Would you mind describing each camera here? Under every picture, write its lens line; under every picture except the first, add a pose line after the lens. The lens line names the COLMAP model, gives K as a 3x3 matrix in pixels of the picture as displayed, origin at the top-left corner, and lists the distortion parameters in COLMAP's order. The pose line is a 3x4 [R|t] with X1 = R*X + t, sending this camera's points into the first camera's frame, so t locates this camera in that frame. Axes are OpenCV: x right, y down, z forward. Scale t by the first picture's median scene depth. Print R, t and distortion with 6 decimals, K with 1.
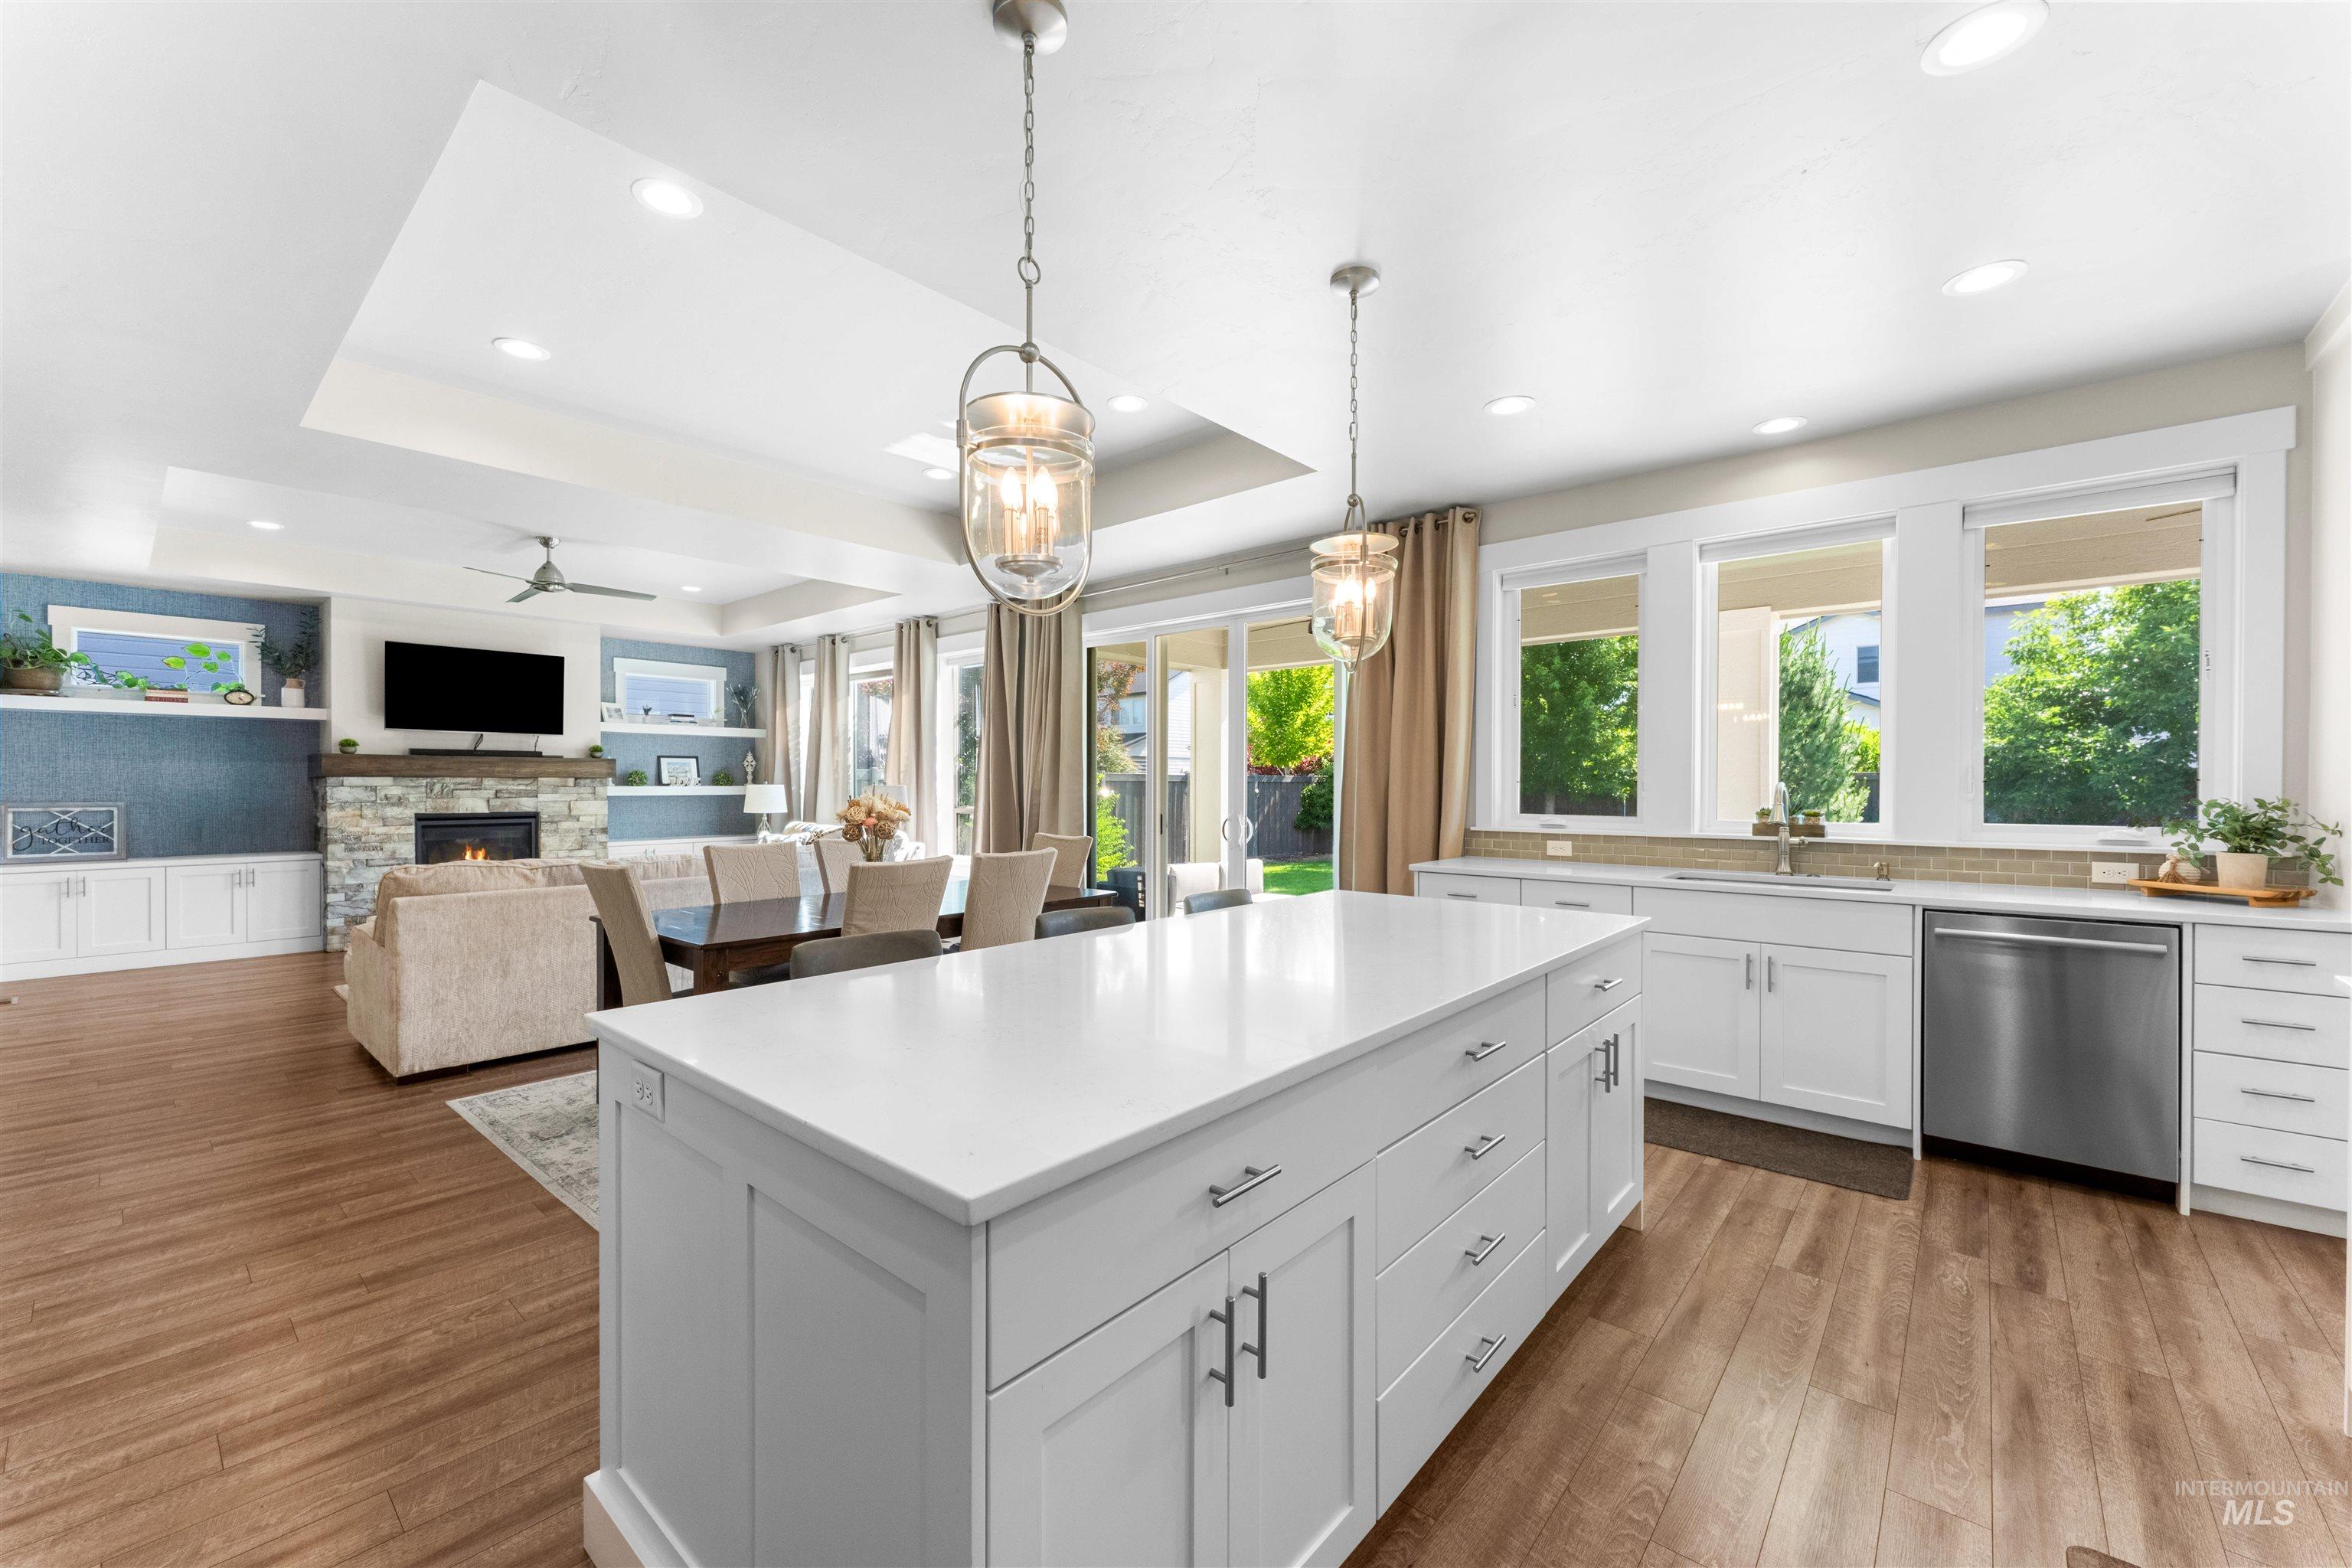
lens RADIAL K [[937.1, 0, 1165.0], [0, 937.1, 787.0], [0, 0, 1]] dist [0.001118, -0.000217]
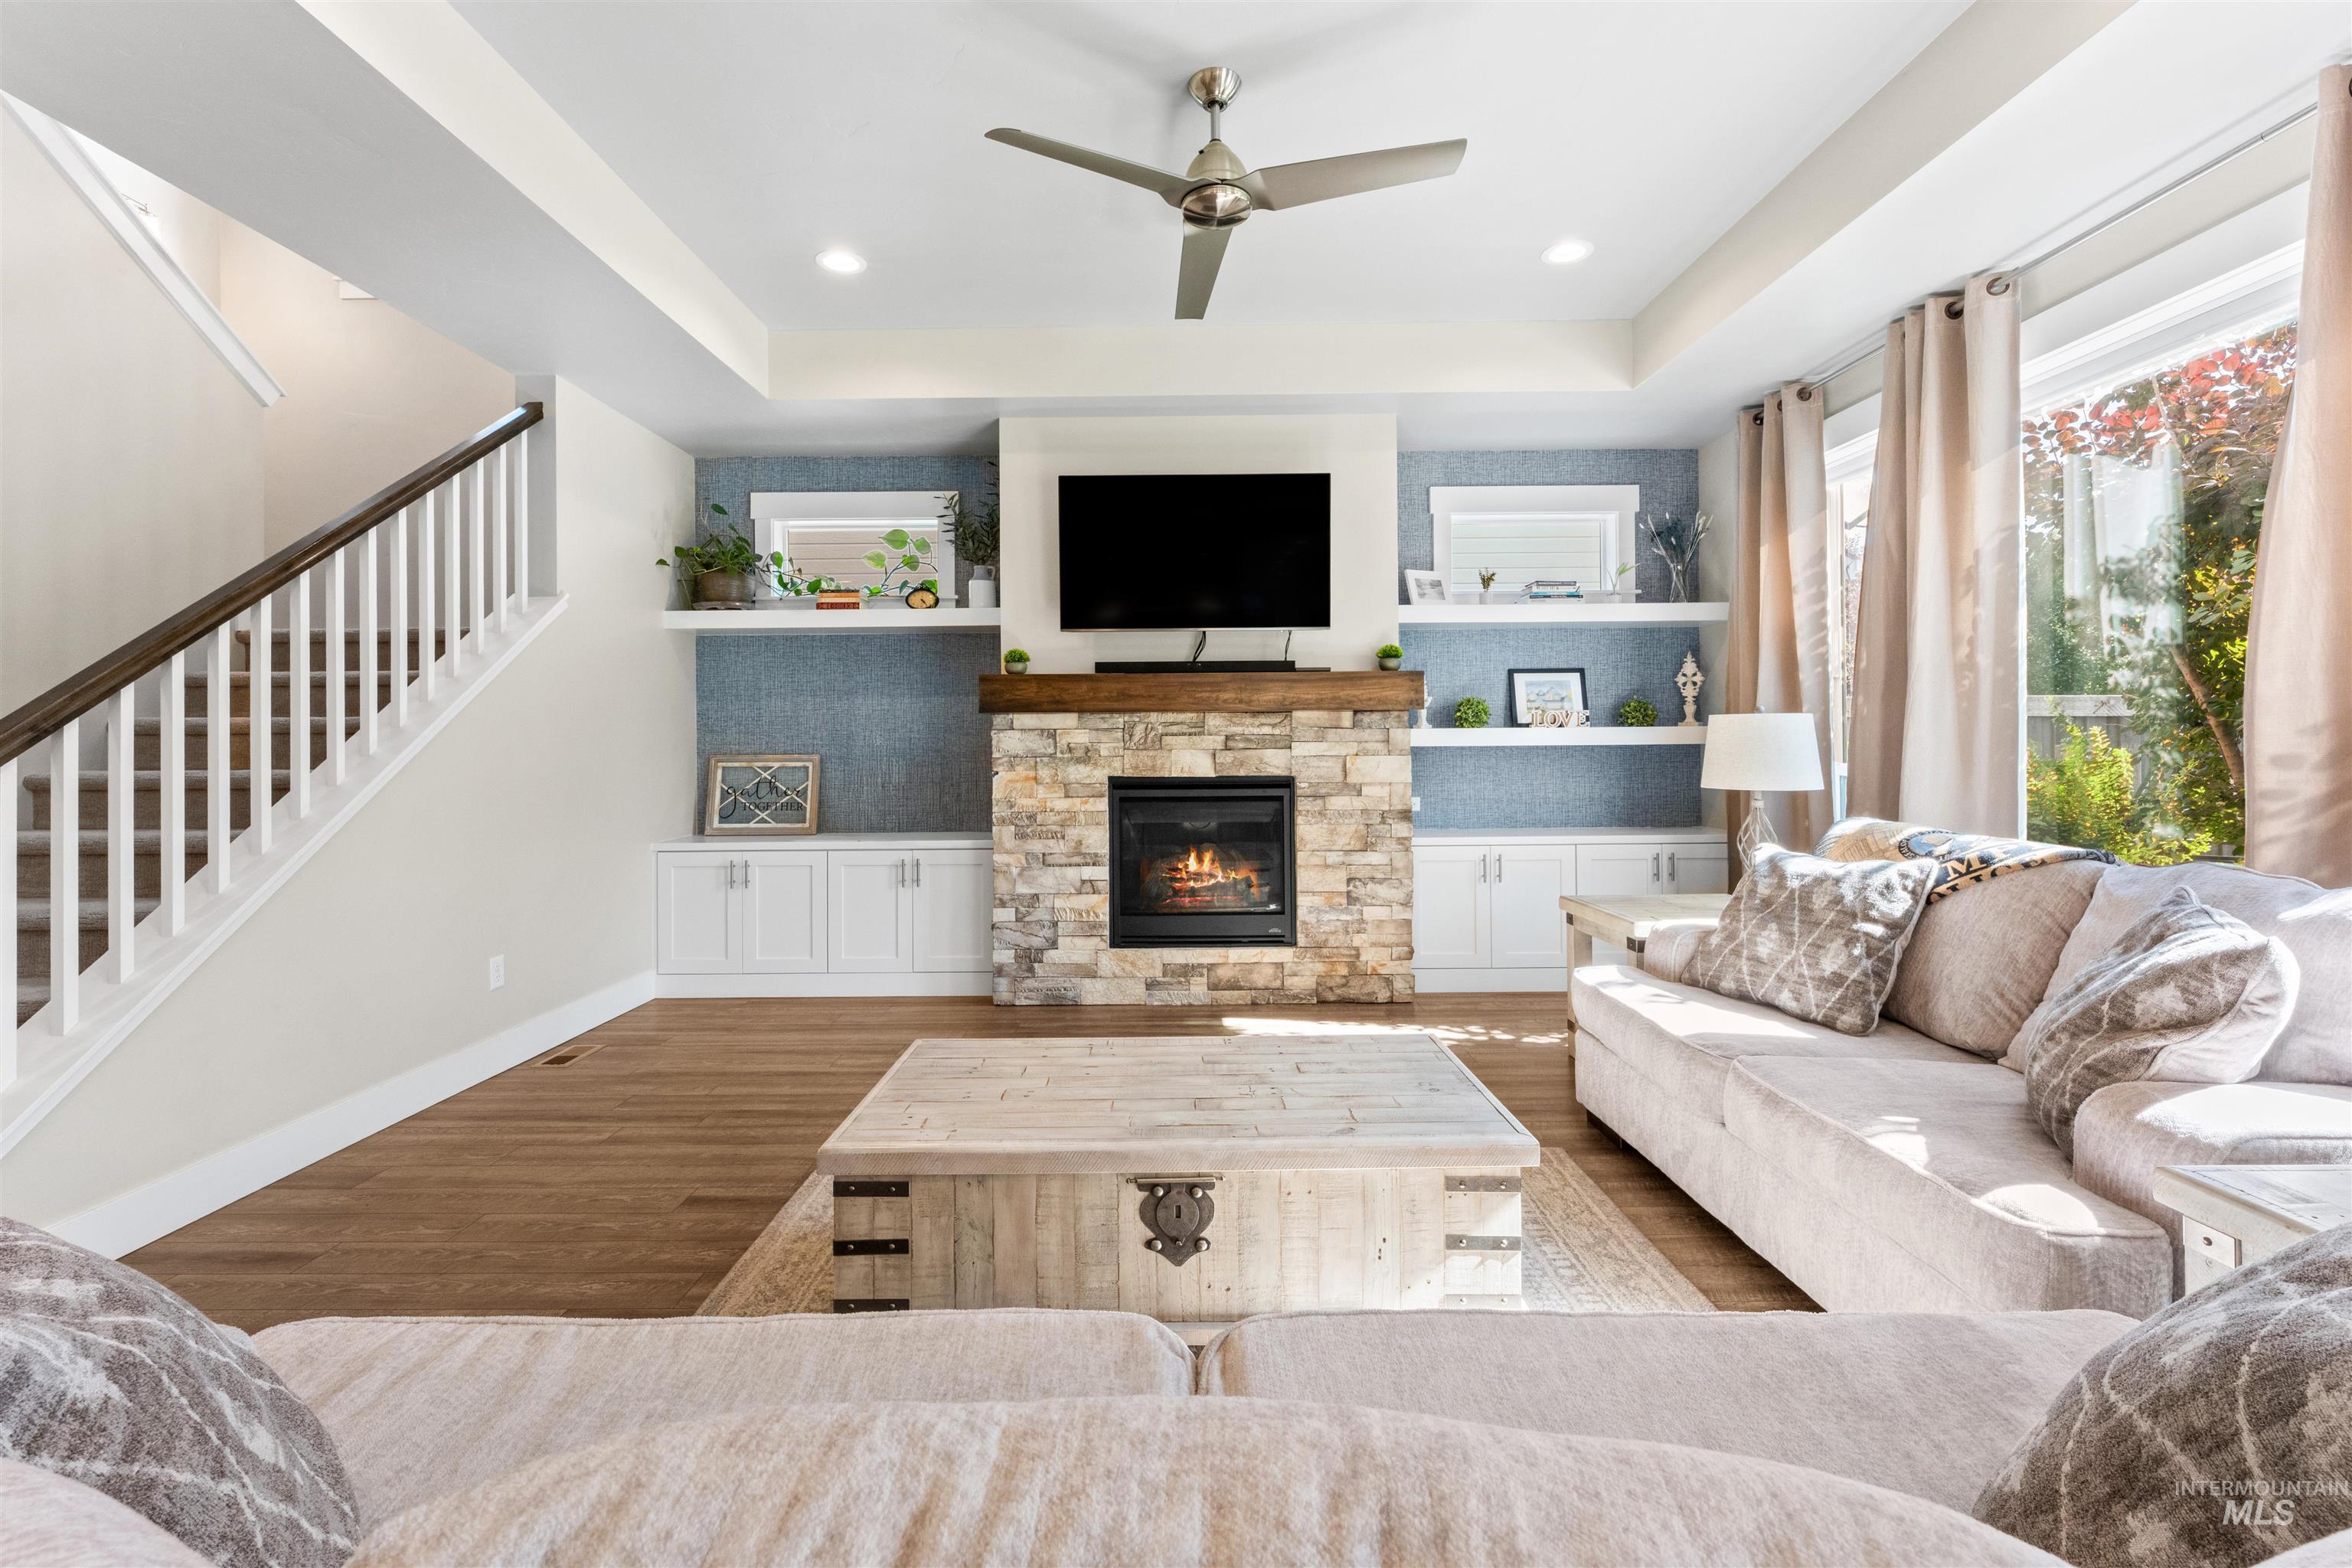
lens RADIAL K [[1009.8, 0, 1166.6], [0, 1009.8, 739.6], [0, 0, 1]] dist [-0.001216, 0.000043]
pose [[0.659747, -0.008322, -0.751442, -0.328900], [0.004879, 0.999965, -0.006791, 0.010580], [0.751472, 0.000814, 0.659764, 0.652248]]
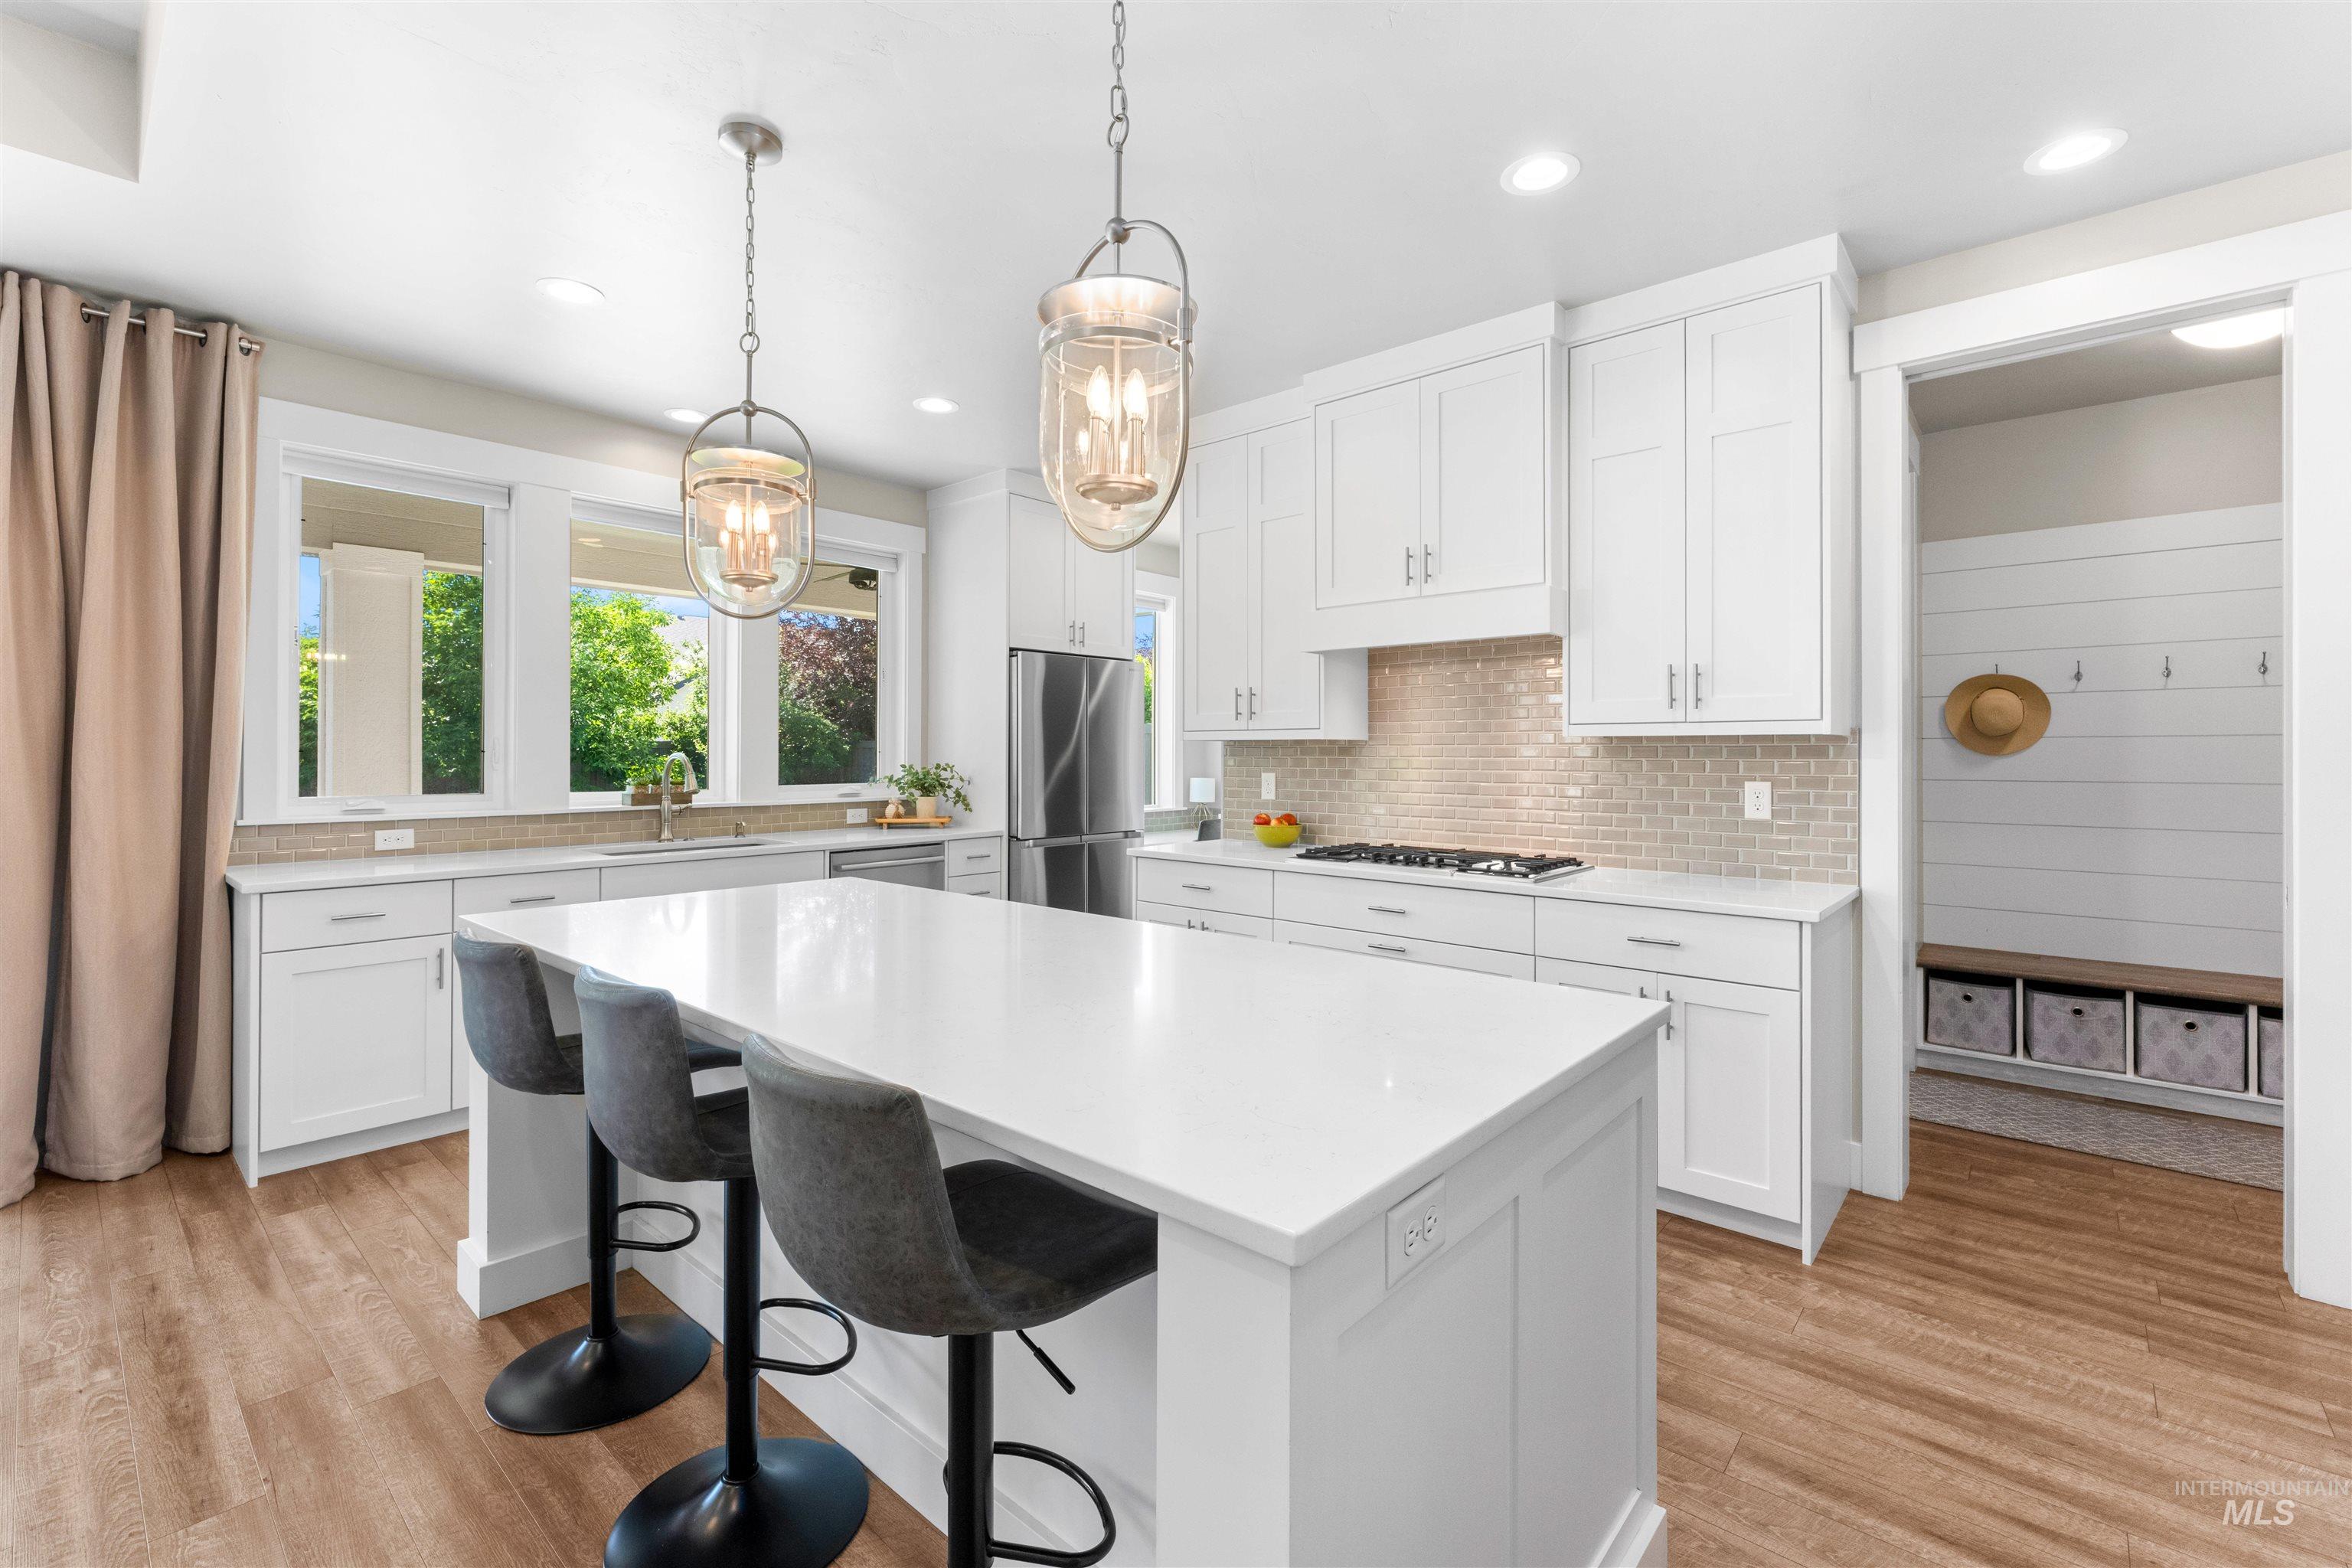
lens RADIAL K [[1009.8, 0, 1171.3], [0, 1009.8, 750.8], [0, 0, 1]] dist [-0.001216, 0.000043]
pose [[0.004257, 0.002243, 0.999988, -0.252580], [0.001933, 0.999996, -0.002251, -0.002075], [-0.999989, 0.001943, 0.004252, 0.235856]]
